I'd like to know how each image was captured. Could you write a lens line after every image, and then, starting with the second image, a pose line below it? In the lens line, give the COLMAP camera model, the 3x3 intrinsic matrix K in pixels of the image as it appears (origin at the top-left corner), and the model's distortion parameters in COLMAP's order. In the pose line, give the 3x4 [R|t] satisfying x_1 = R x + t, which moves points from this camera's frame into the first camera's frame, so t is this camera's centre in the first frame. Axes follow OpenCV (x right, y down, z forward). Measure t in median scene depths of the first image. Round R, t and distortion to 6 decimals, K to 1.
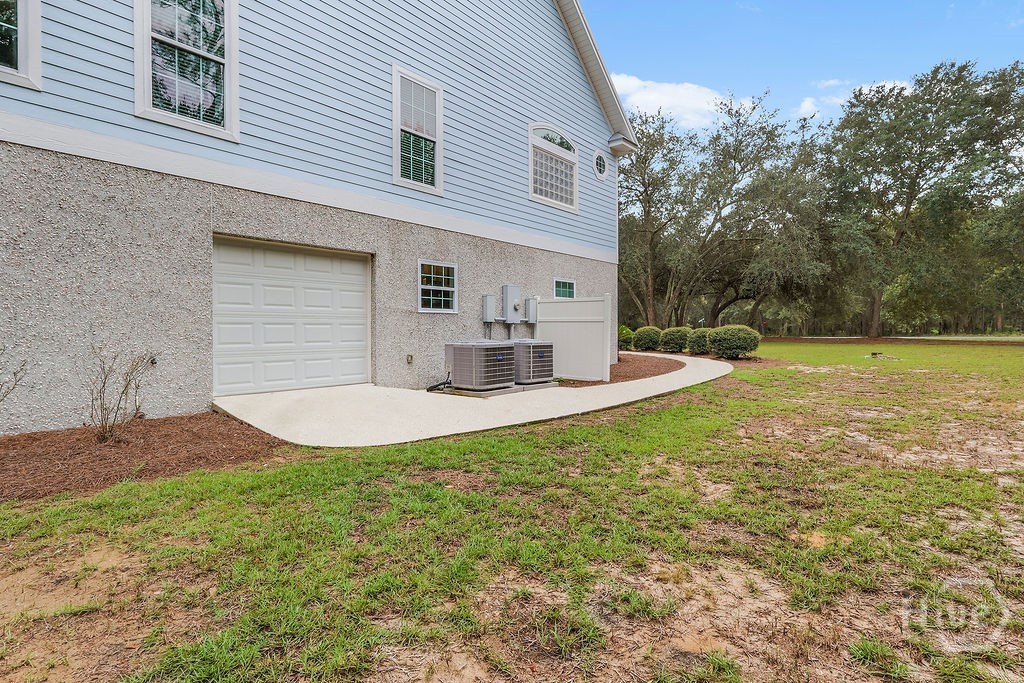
lens RADIAL K [[492.1, 0, 514.6], [0, 492.1, 336.3], [0, 0, 1]] dist [-0.004875, -0.000693]
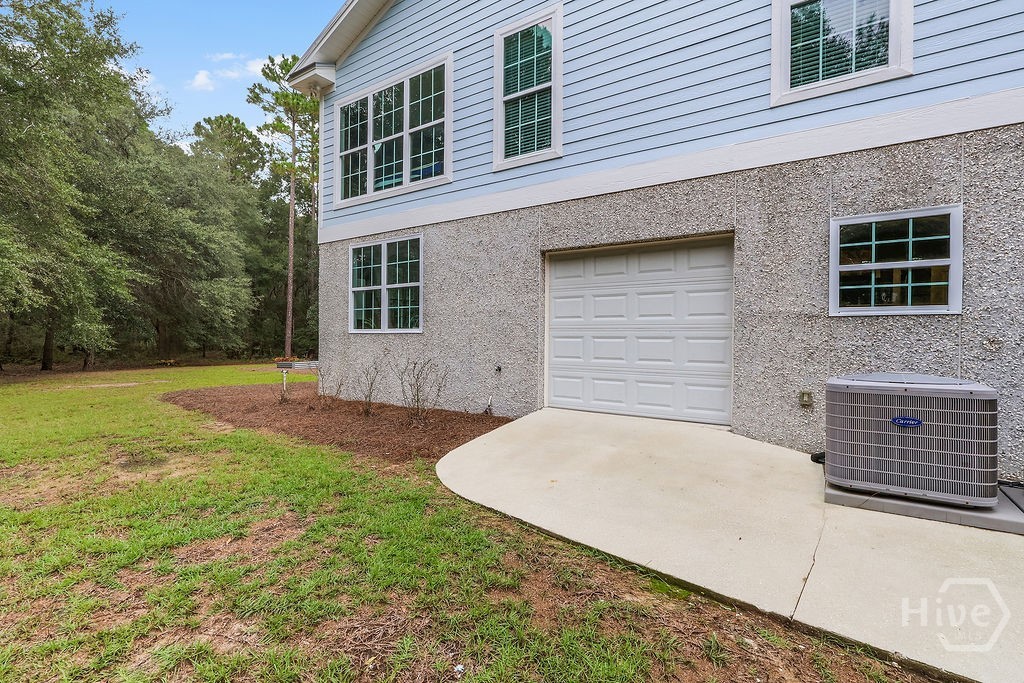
lens RADIAL K [[492.1, 0, 514.2], [0, 492.1, 340.3], [0, 0, 1]] dist [-0.004875, -0.000693]
pose [[0.097132, 0.007428, -0.995244, 0.327784], [-0.022240, 0.999739, 0.005291, -0.017982], [0.995023, 0.021620, 0.097272, 0.628758]]
